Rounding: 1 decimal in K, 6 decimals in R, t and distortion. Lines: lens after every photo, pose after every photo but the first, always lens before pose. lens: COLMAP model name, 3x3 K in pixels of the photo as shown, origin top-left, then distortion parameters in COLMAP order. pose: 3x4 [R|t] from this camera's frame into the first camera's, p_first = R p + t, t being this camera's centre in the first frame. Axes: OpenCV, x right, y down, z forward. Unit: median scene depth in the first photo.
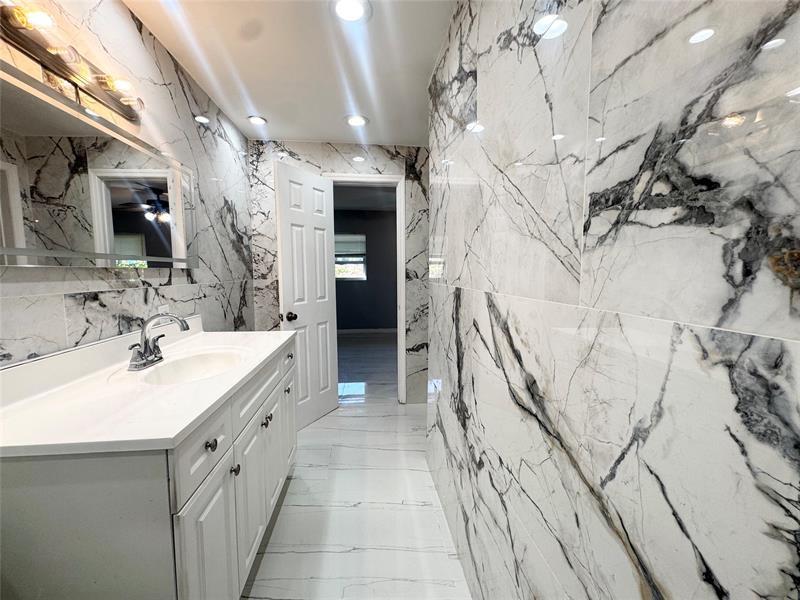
lens RADIAL K [[322.4, 0, 398.9], [0, 322.4, 299.2], [0, 0, 1]] dist [-0.001353, 0.000453]
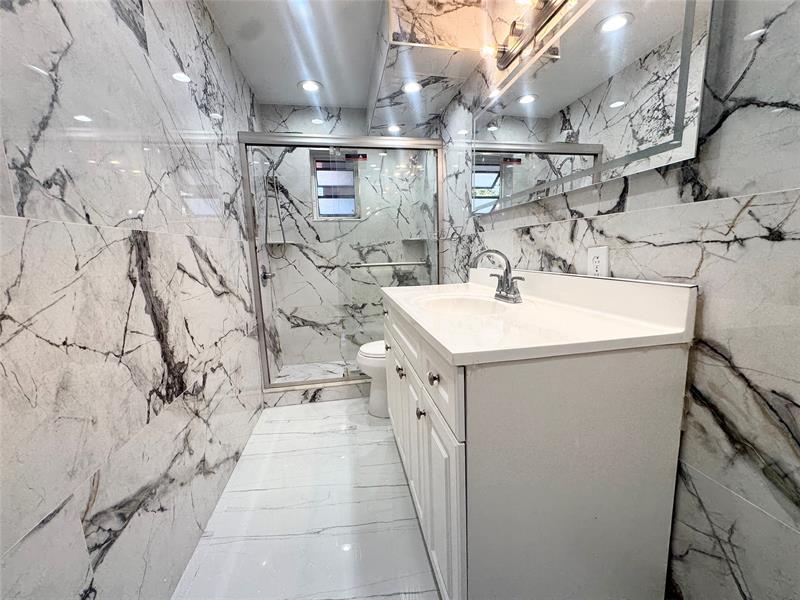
lens RADIAL K [[322.4, 0, 401.6], [0, 322.4, 299.6], [0, 0, 1]] dist [-0.001353, 0.000453]
pose [[-0.996655, 0.041287, -0.070525, -0.340927], [0.023591, 0.971608, 0.235416, -0.042108], [0.078242, 0.232964, -0.969333, 1.789487]]
